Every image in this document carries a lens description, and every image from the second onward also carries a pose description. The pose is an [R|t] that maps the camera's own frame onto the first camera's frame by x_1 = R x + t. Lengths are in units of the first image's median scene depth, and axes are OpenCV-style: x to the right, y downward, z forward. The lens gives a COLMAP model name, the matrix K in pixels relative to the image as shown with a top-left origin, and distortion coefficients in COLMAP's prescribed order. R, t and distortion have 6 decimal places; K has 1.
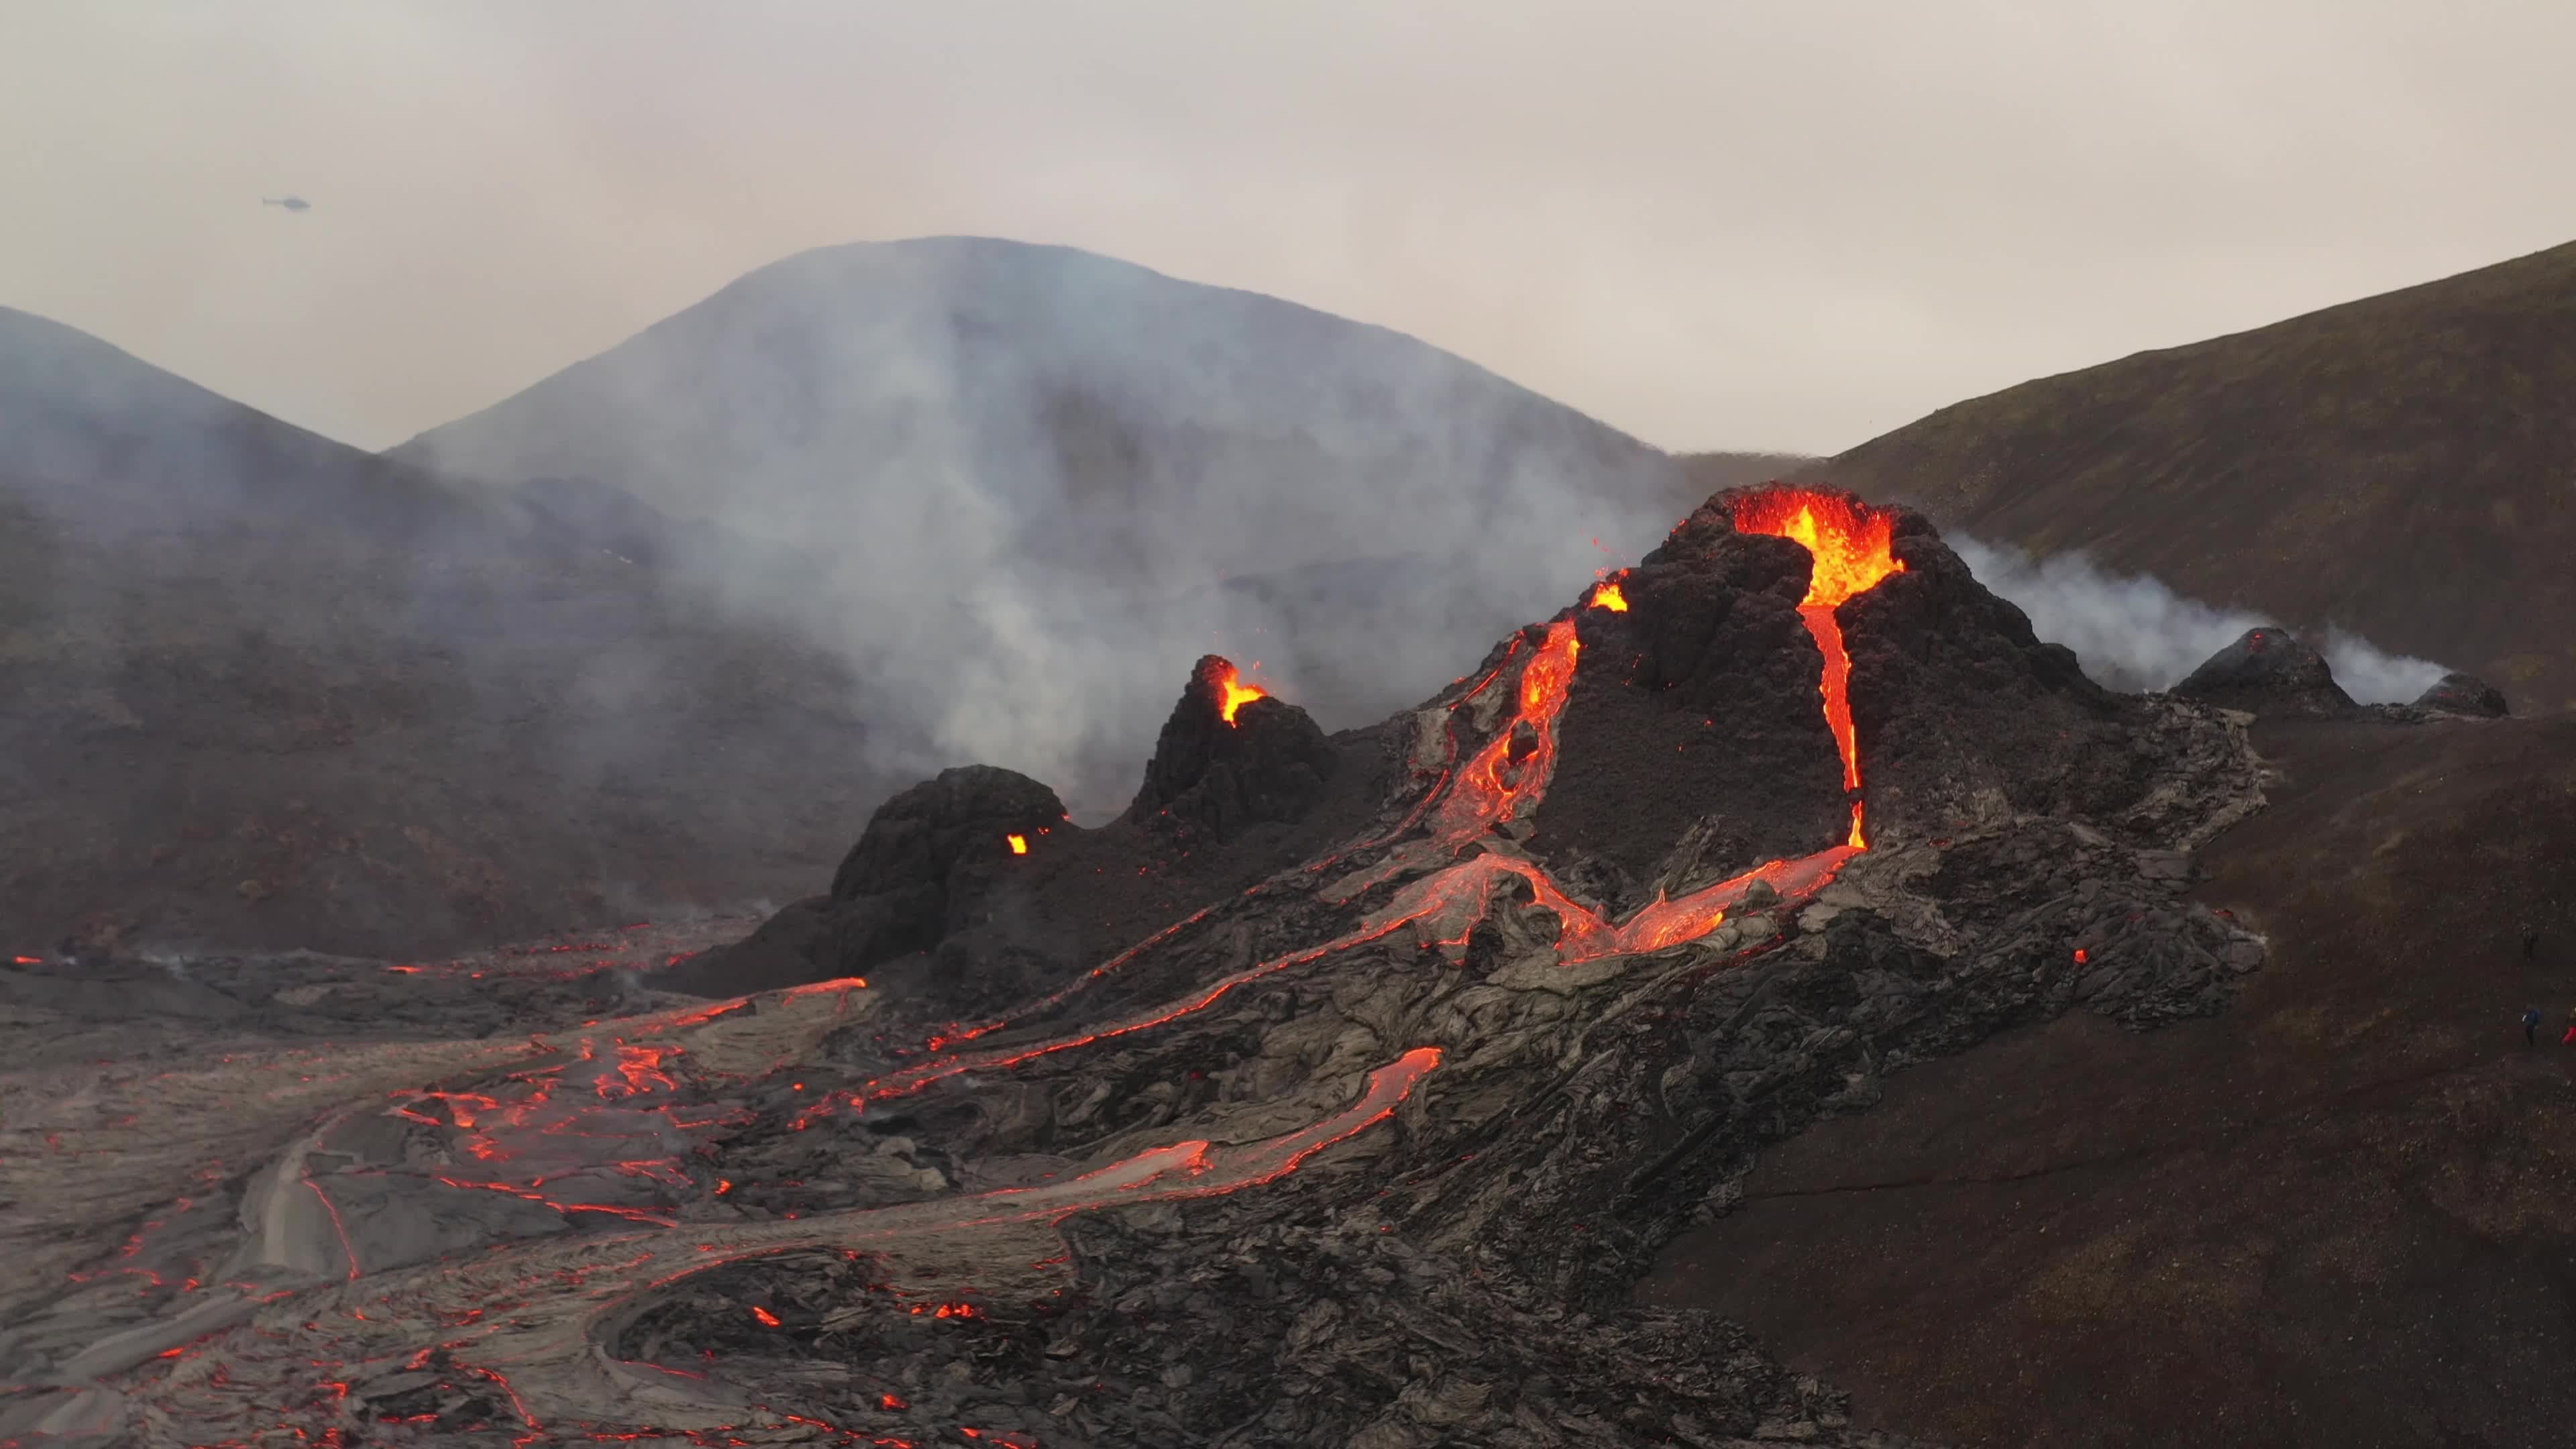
lens RADIAL K [[2904.4, 0, 1288.0], [0, 2904.4, 724.5], [0, 0, 1]] dist [0.015317, -0.023025]
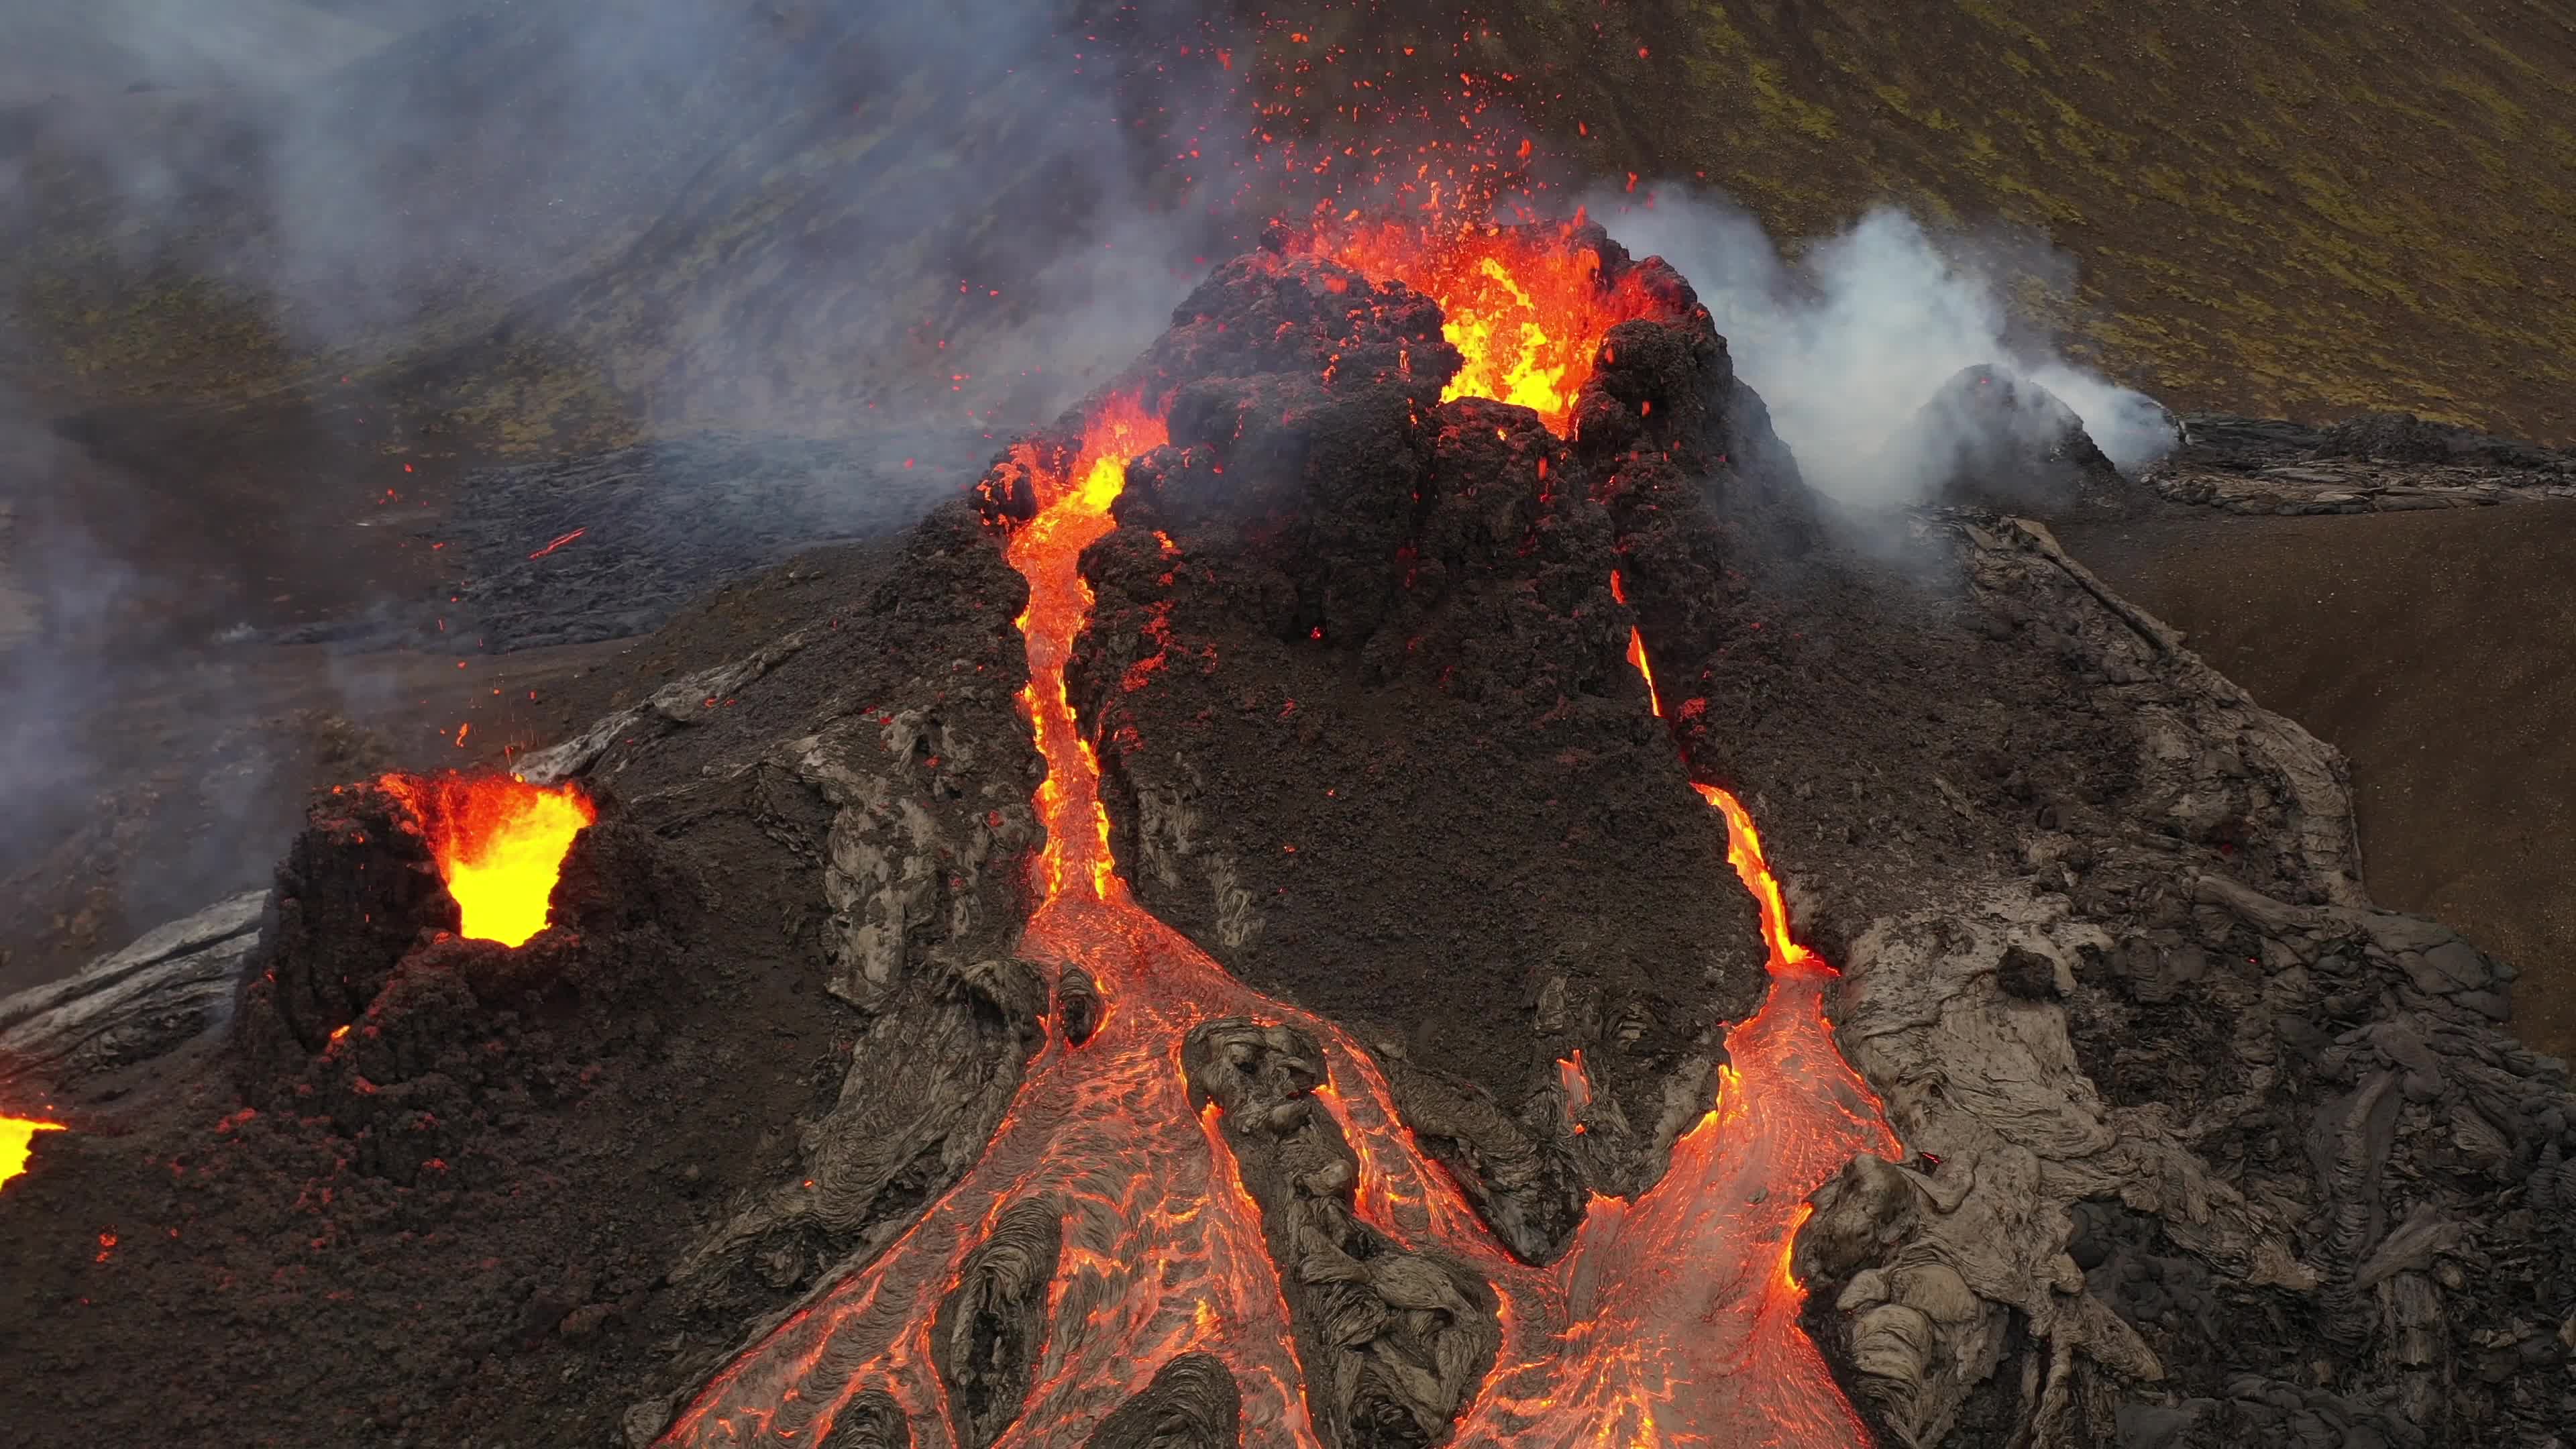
lens RADIAL K [[2882.1, 0, 1267.7], [0, 2882.1, 716.8], [0, 0, 1]] dist [-0.010659, -0.001791]
pose [[0.867207, -0.143260, 0.476895, -0.122966], [0.053713, 0.979045, 0.196432, -0.104047], [-0.495042, -0.144732, 0.856730, 0.619511]]
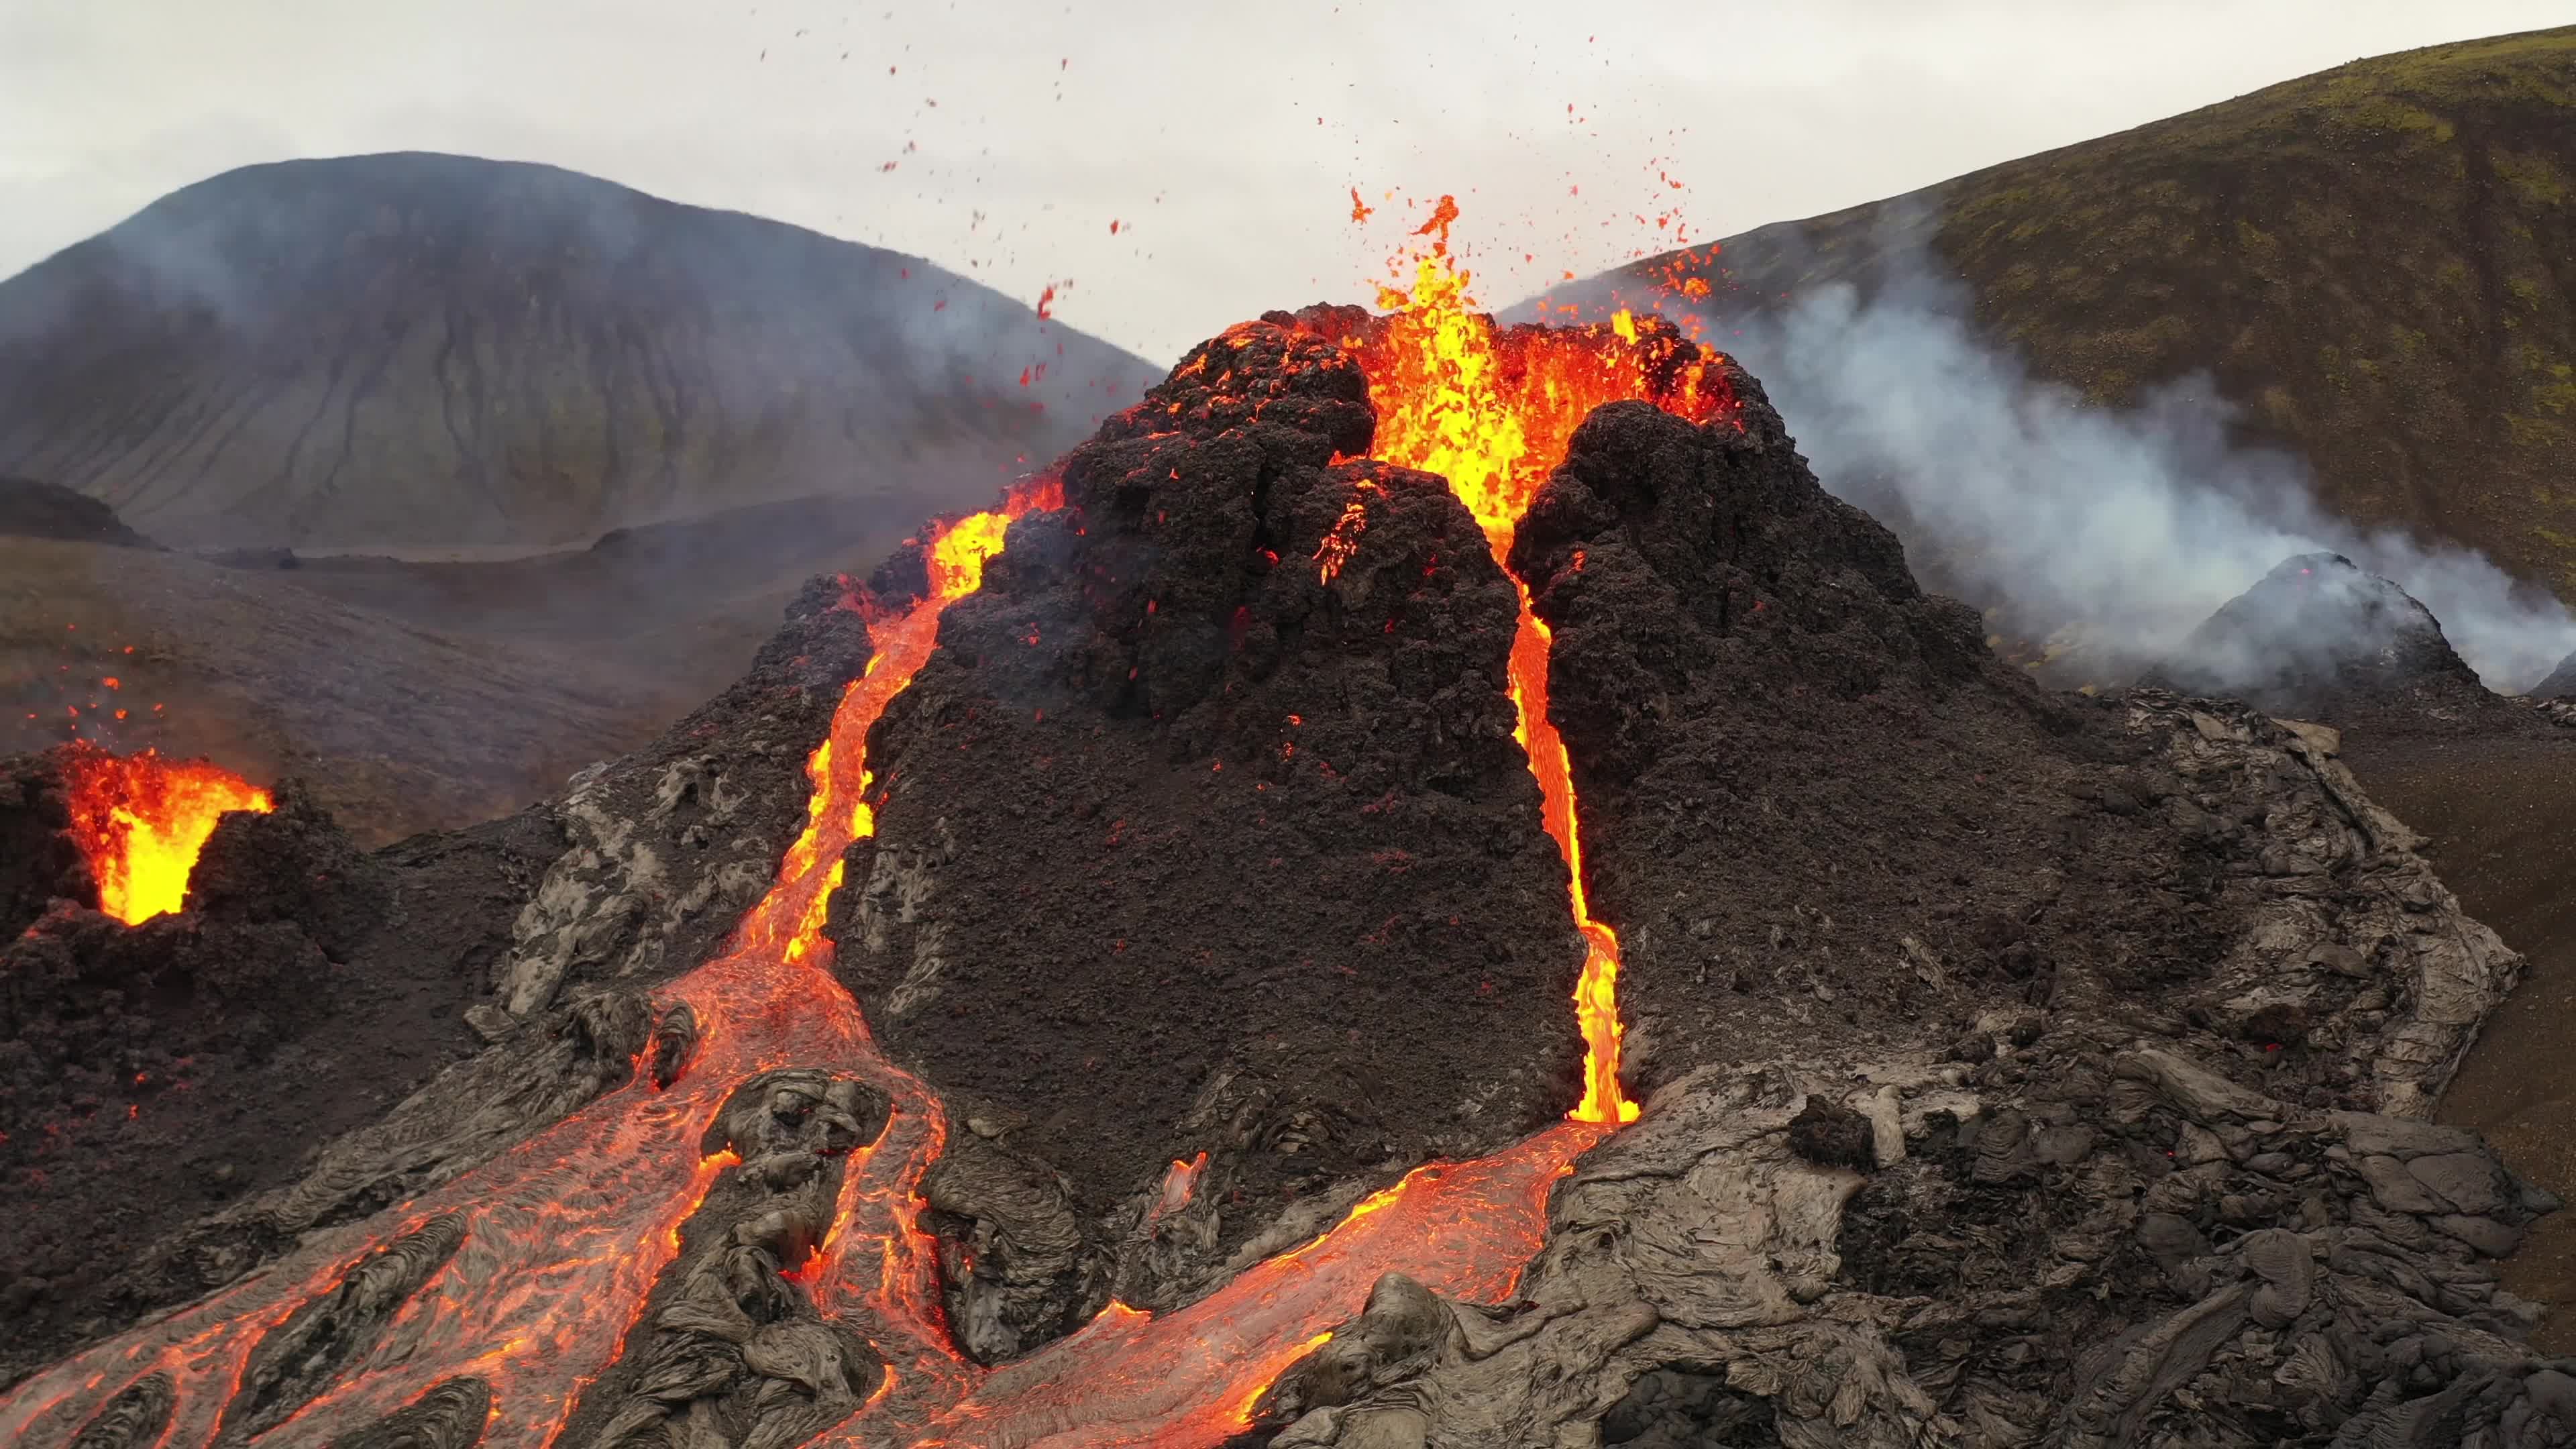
lens RADIAL K [[2882.1, 0, 1267.7], [0, 2882.1, 716.8], [0, 0, 1]] dist [-0.010659, -0.001791]
pose [[0.988832, -0.028777, 0.146227, 0.089683], [0.026606, 0.999505, 0.016781, -0.020912], [-0.146637, -0.012703, 0.989109, 0.607340]]
